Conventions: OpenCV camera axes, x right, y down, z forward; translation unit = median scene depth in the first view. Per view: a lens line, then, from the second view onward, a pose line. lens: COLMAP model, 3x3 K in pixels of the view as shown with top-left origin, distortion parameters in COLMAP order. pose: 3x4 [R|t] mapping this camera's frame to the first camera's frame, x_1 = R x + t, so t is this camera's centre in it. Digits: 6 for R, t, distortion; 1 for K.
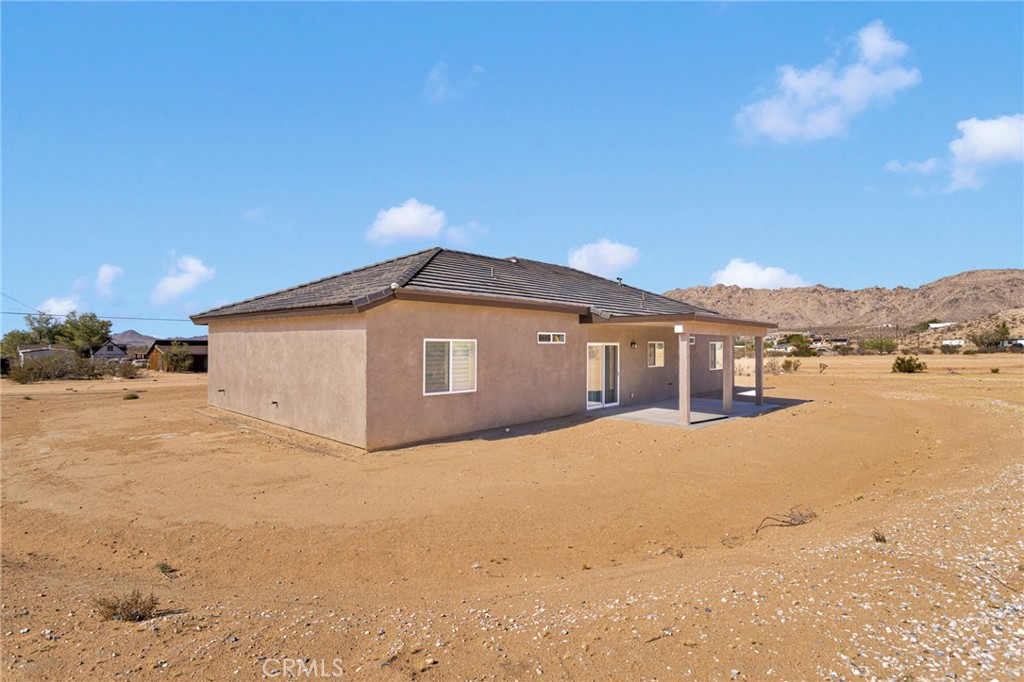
lens RADIAL K [[502.3, 0, 512.0], [0, 502.3, 341.0], [0, 0, 1]] dist [0.000432, 0.000128]
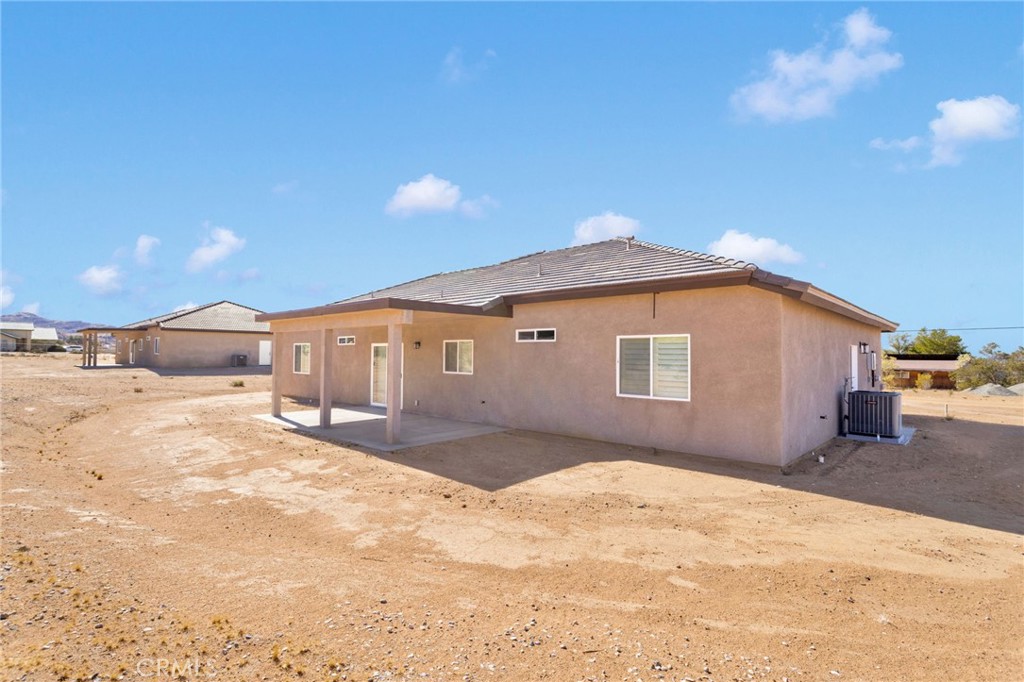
lens RADIAL K [[502.3, 0, 512.0], [0, 502.3, 341.0], [0, 0, 1]] dist [0.000432, 0.000128]
pose [[-0.005297, -0.006313, -0.999966, 0.978521], [0.021734, 0.999743, -0.006427, 0.008716], [0.999750, -0.021768, -0.005159, 1.024121]]
